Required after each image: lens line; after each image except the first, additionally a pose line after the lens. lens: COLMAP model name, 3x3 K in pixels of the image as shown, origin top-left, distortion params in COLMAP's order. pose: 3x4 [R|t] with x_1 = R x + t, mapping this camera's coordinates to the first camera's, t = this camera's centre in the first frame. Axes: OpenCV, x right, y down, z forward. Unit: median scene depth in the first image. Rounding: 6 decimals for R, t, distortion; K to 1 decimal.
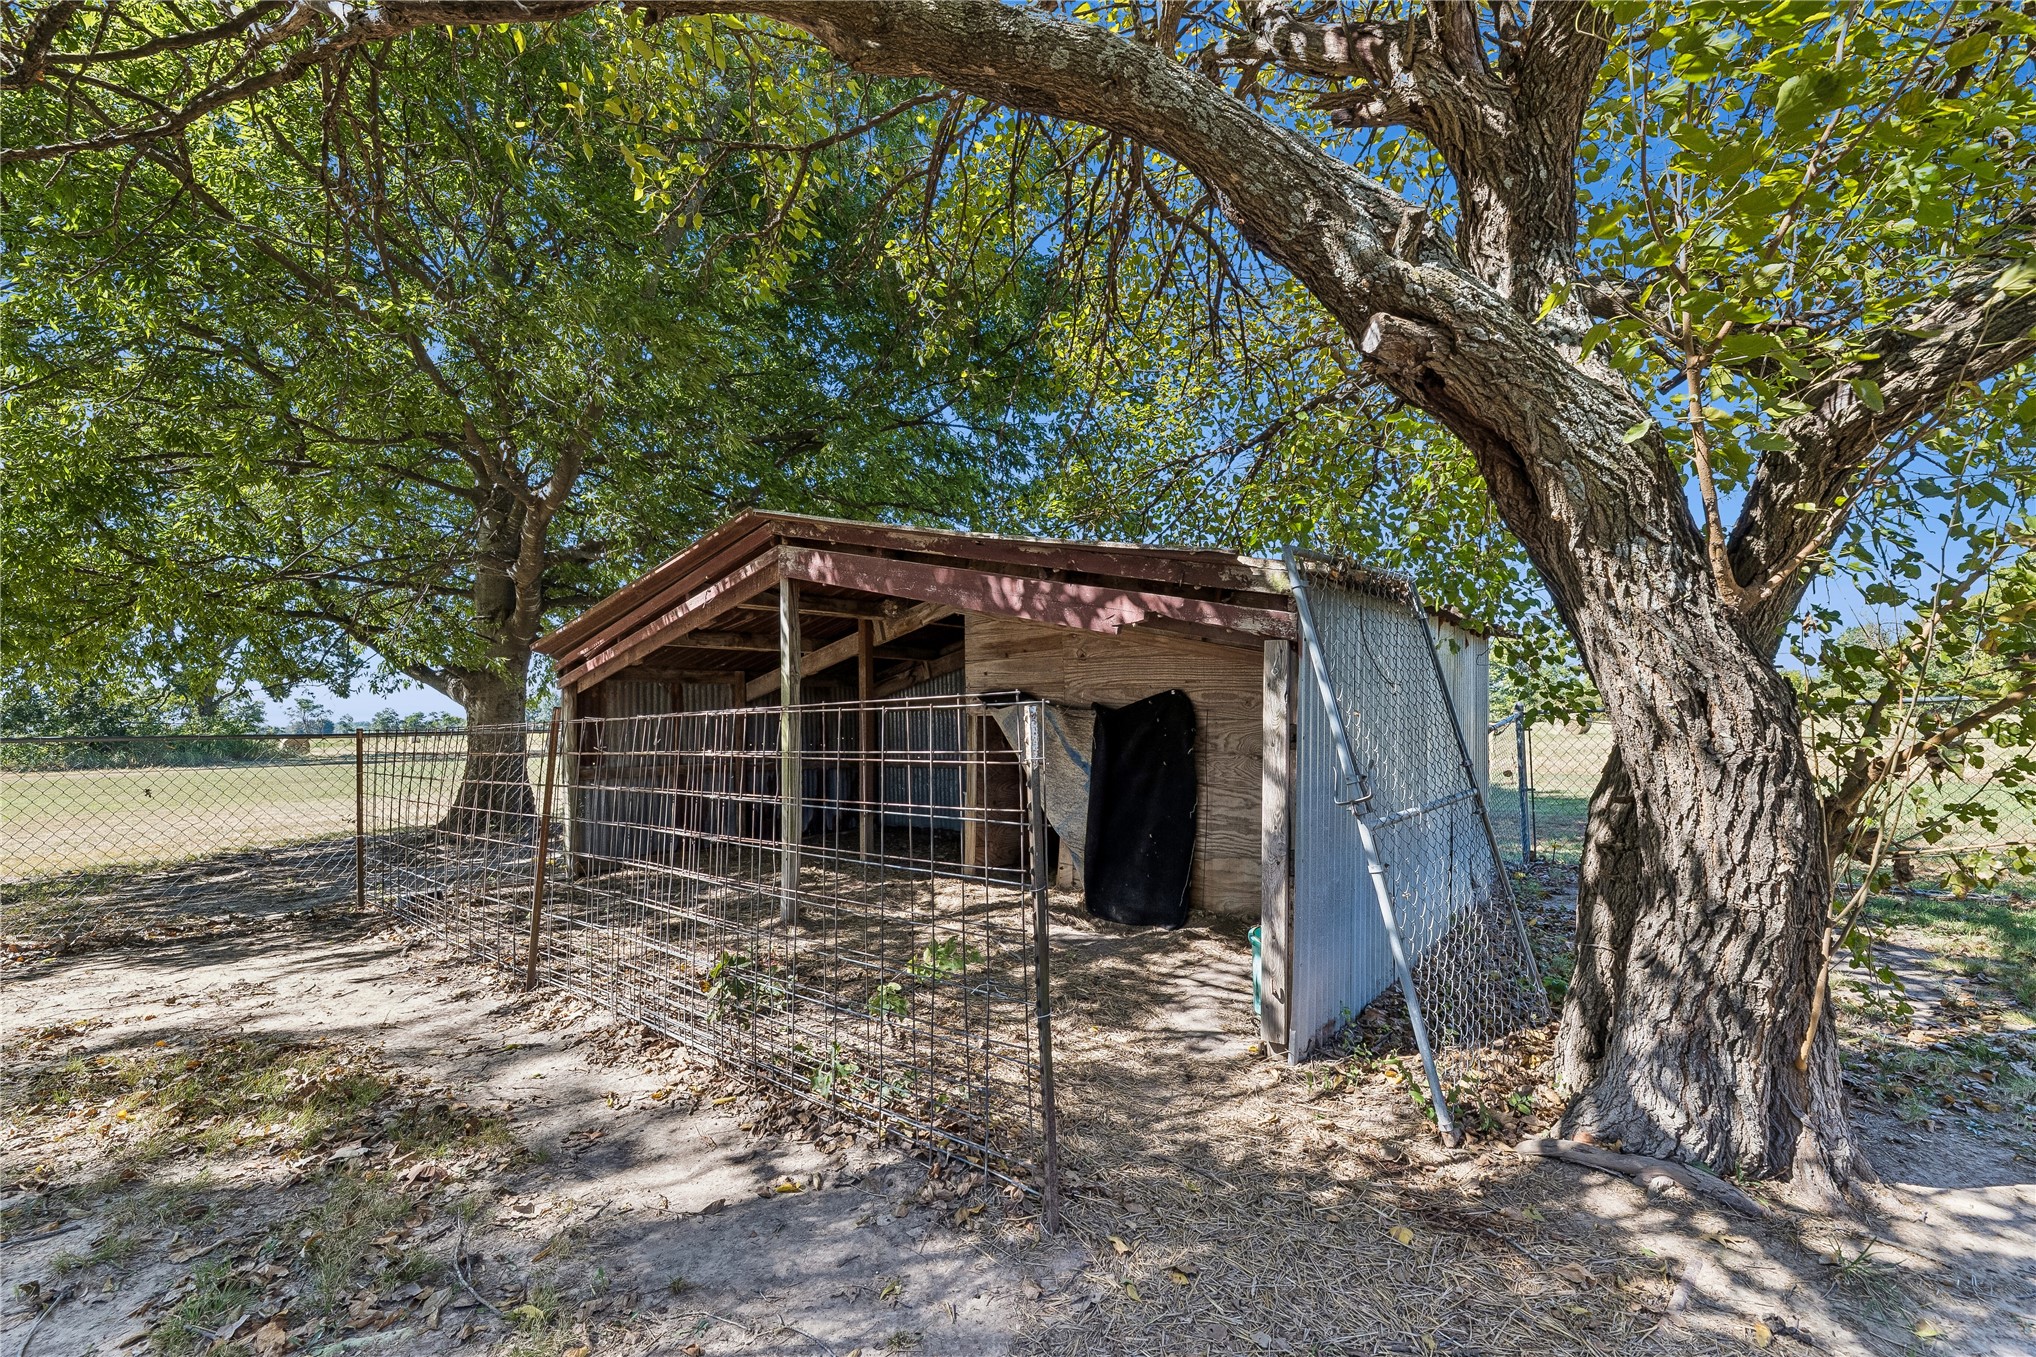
lens RADIAL K [[820.6, 0, 1018.8], [0, 820.6, 685.5], [0, 0, 1]] dist [-0.001034, -0.000005]
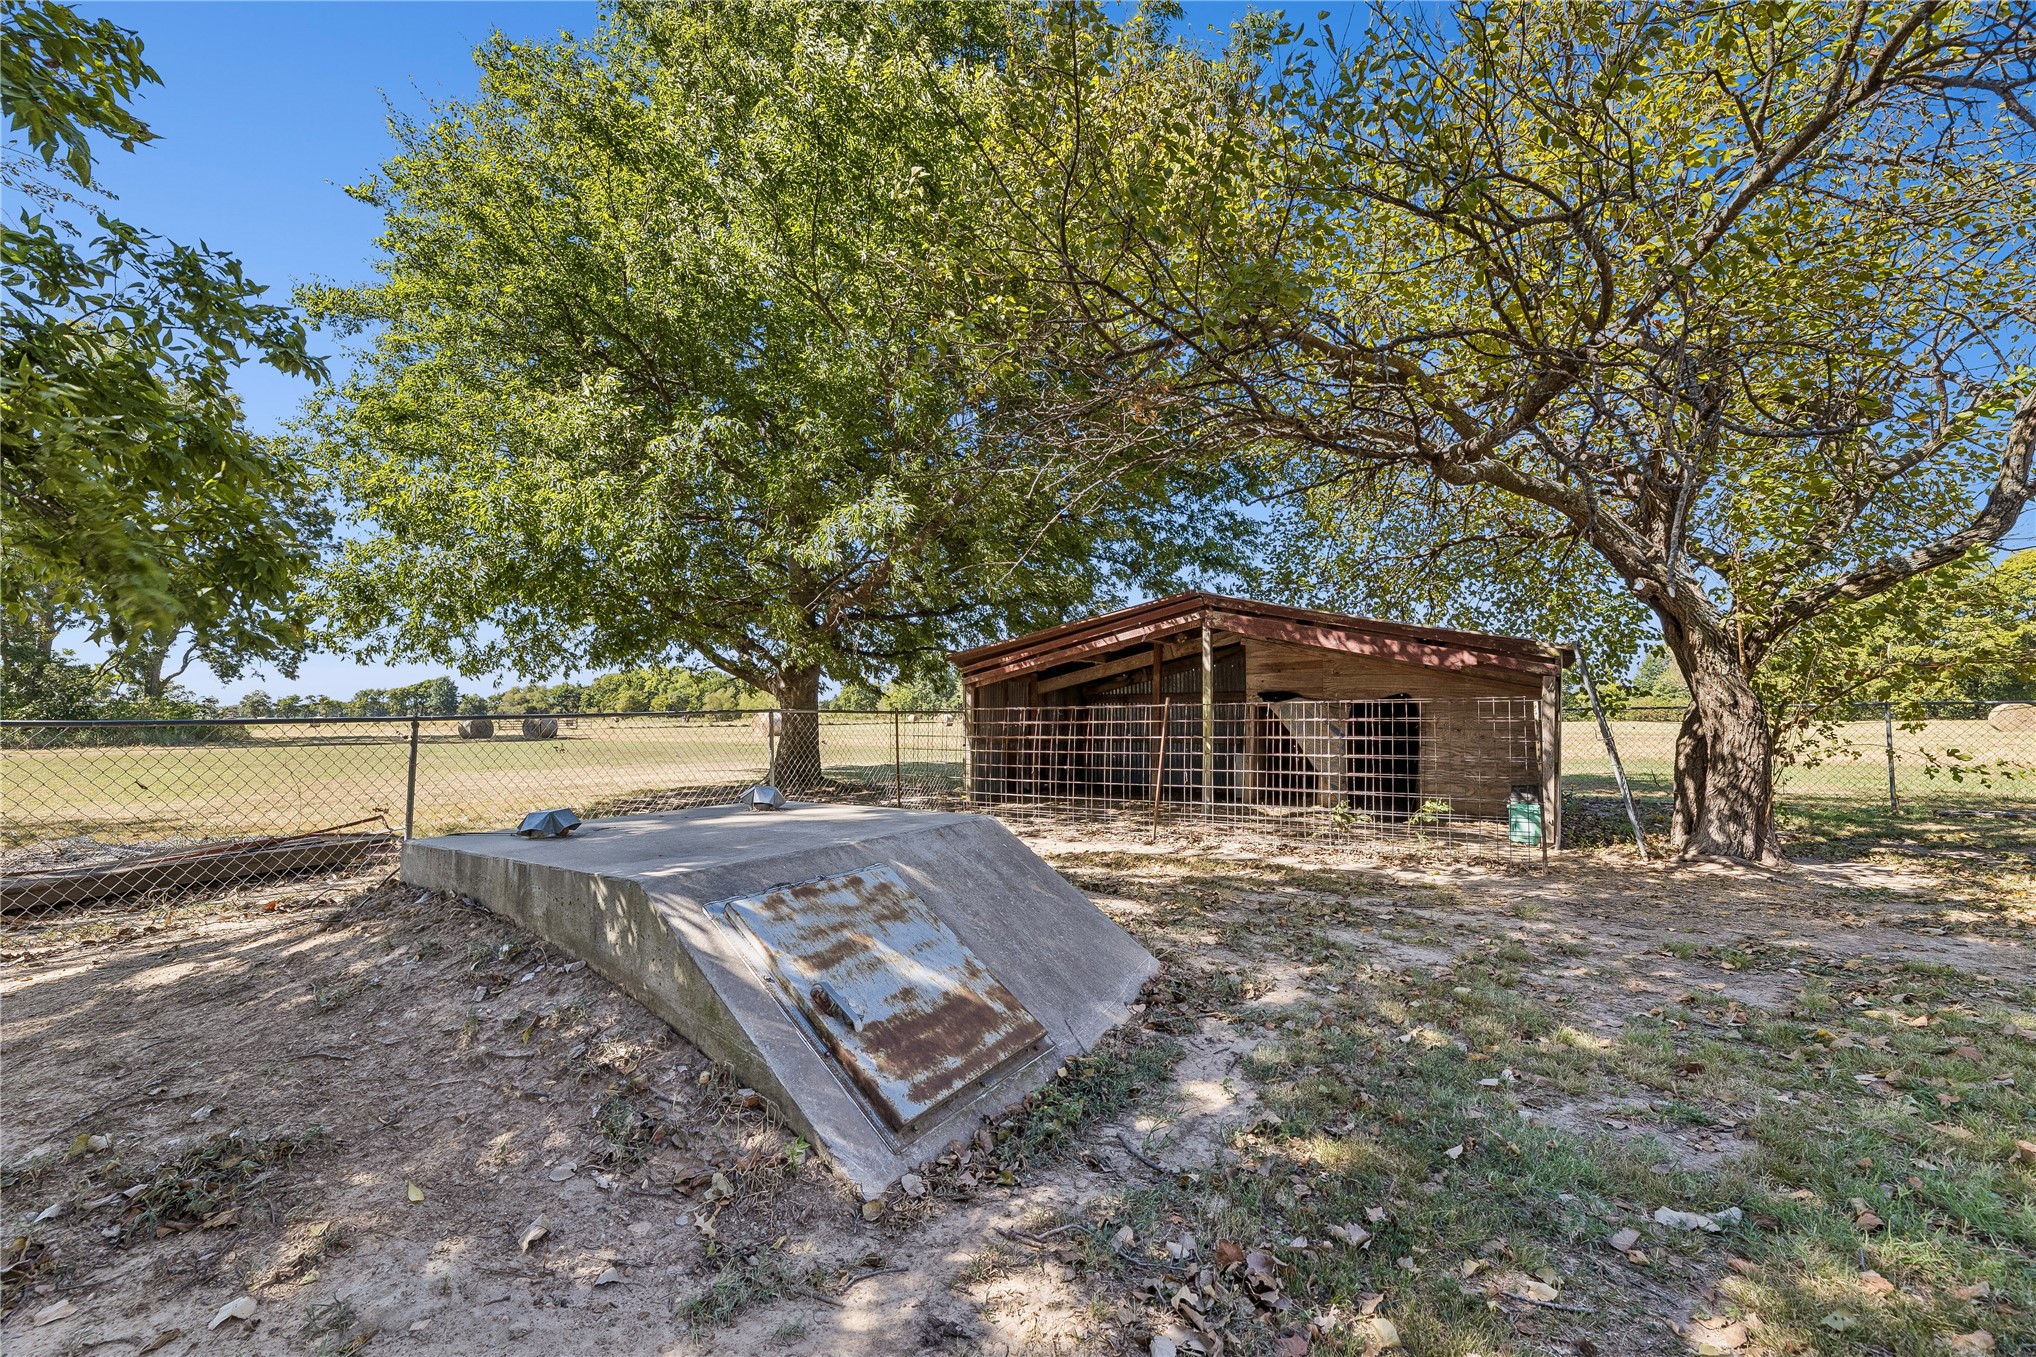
lens RADIAL K [[824.4, 0, 1018.0], [0, 824.4, 678.5], [0, 0, 1]] dist [-0.000424, 0.000003]
pose [[0.994086, 0.021916, 0.106365, -1.305464], [-0.021594, 0.999758, -0.004176, -0.003434], [-0.106430, 0.001855, 0.994318, -1.078032]]
